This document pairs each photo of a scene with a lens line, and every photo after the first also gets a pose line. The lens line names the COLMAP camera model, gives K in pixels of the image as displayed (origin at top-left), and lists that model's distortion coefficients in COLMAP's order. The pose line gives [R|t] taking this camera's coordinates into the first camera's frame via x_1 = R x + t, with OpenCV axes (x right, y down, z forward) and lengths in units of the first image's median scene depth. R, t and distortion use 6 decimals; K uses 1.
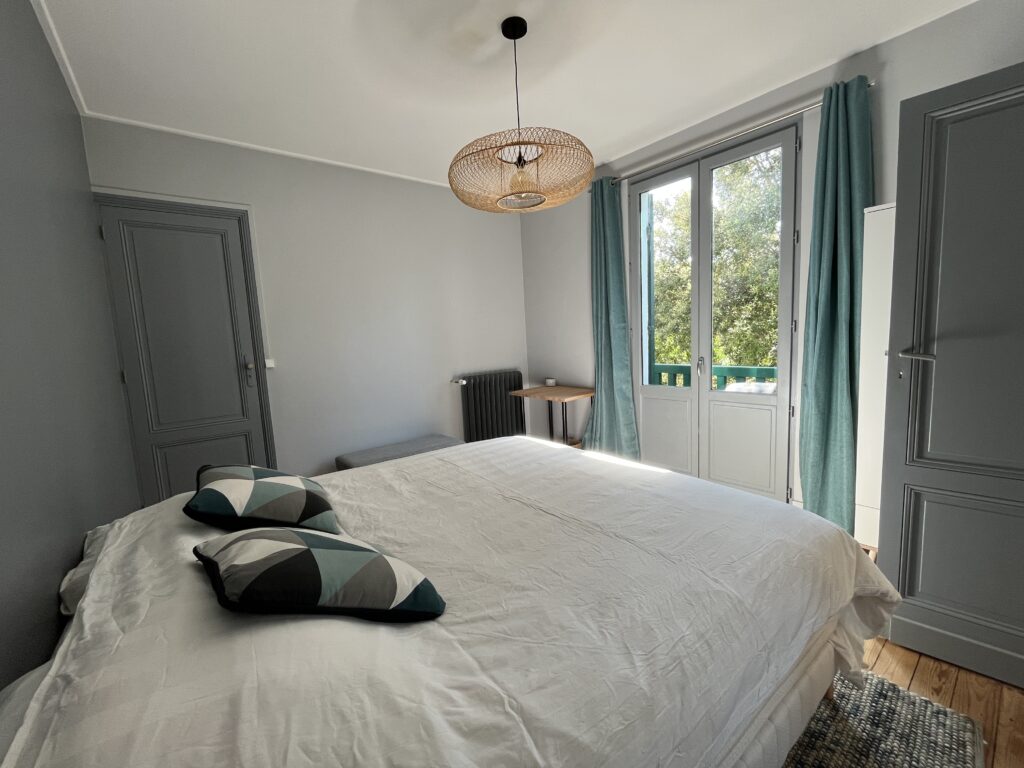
lens RADIAL K [[416.0, 0, 511.6], [0, 416.0, 380.5], [0, 0, 1]] dist [-0.001888, -0.000186]
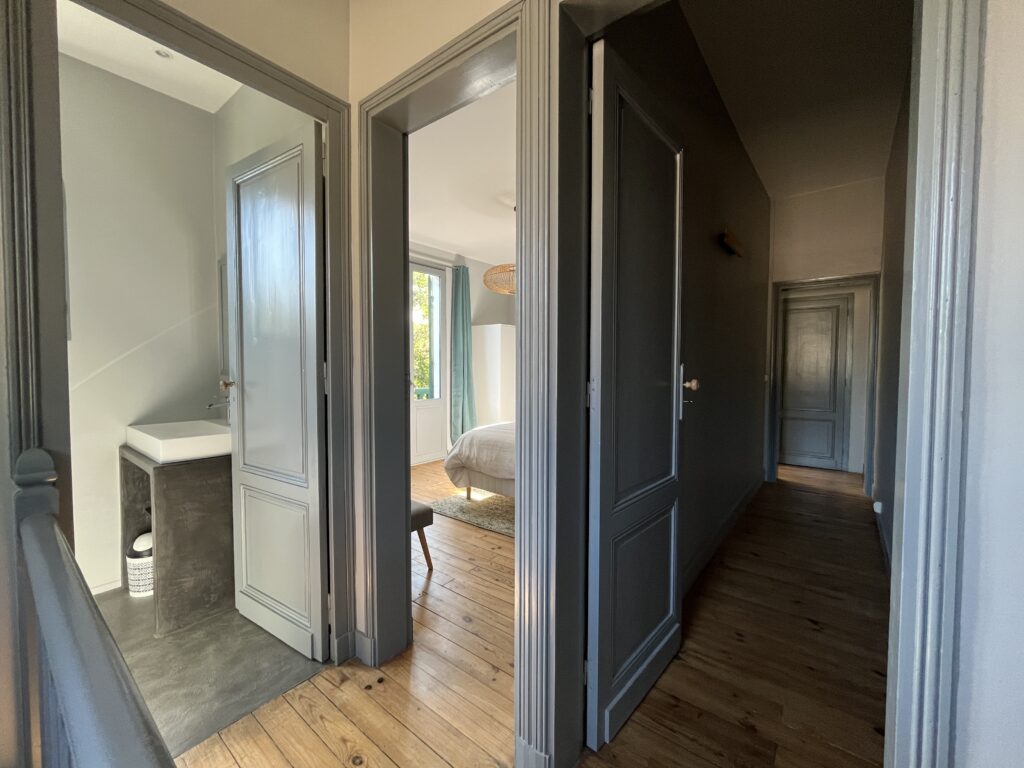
lens RADIAL K [[416.0, 0, 511.6], [0, 416.0, 380.5], [0, 0, 1]] dist [-0.001888, -0.000186]
pose [[-0.231536, 0.016002, 0.972695, -1.852272], [0.114611, 0.993350, 0.010940, -0.048041], [-0.966052, 0.114015, -0.231830, 1.543065]]
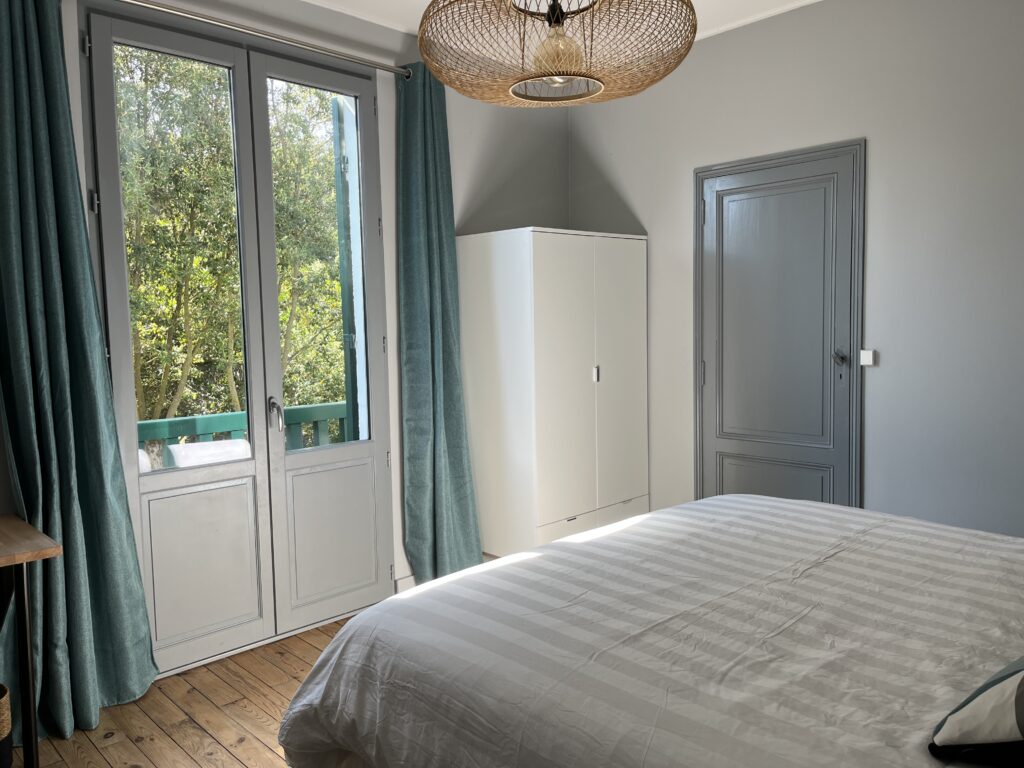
lens RADIAL K [[773.5, 0, 512.0], [0, 773.5, 384.0], [0, 0, 1]] dist [0.037193, -0.000211]
pose [[-0.107879, -0.021579, 0.993930, -0.956942], [0.131135, 0.990720, 0.035742, -0.107308], [-0.985477, 0.134195, -0.104048, 1.217922]]
